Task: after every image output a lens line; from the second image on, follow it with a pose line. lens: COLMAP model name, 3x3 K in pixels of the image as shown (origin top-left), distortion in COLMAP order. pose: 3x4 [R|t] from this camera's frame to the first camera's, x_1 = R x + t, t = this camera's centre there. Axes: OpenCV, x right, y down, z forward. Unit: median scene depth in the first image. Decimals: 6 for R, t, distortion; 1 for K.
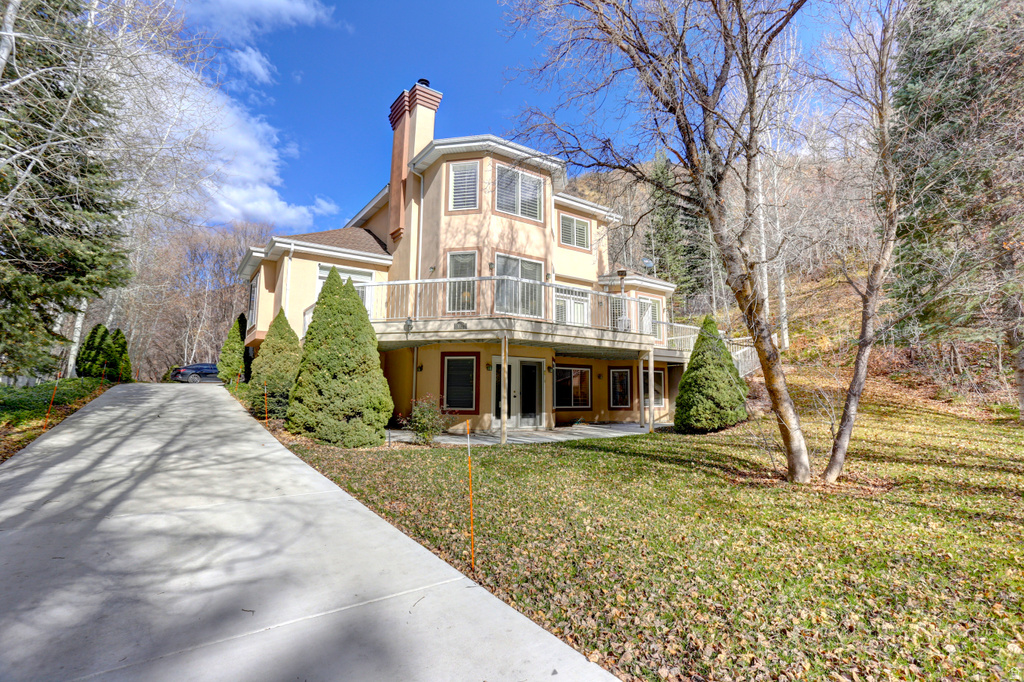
lens RADIAL K [[499.6, 0, 512.0], [0, 499.6, 341.0], [0, 0, 1]] dist [-0.069748, 0.031470]
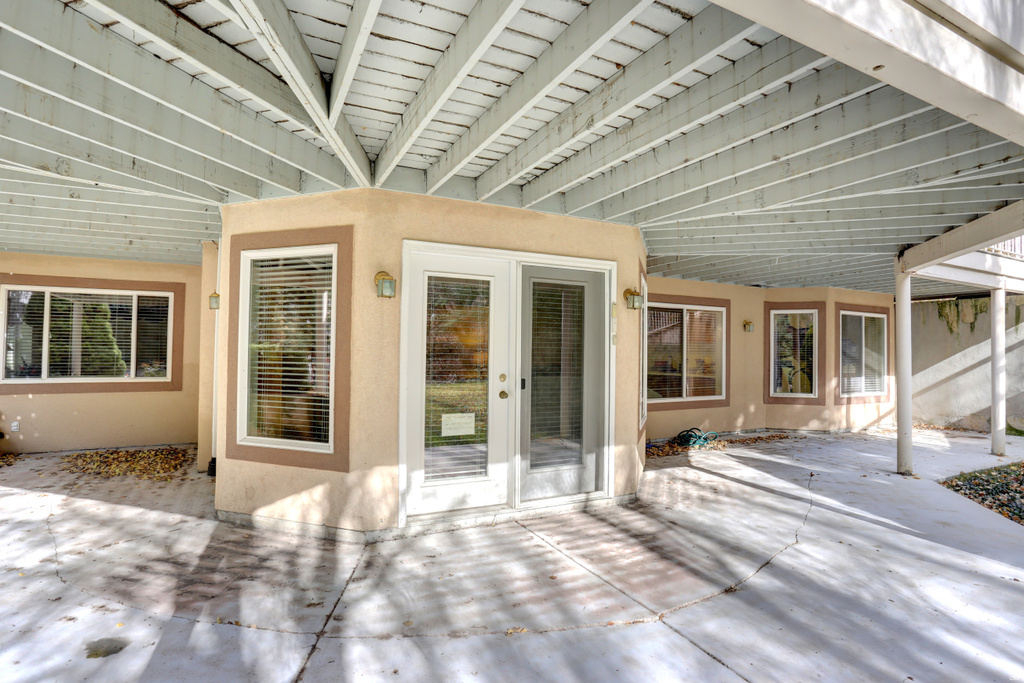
lens RADIAL K [[499.6, 0, 512.0], [0, 499.6, 341.5], [0, 0, 1]] dist [-0.069748, 0.031470]
pose [[0.988834, -0.005706, -0.148912, 0.049217], [0.018837, 0.996037, 0.086921, 0.055305], [0.147826, -0.088755, 0.985023, 0.697516]]
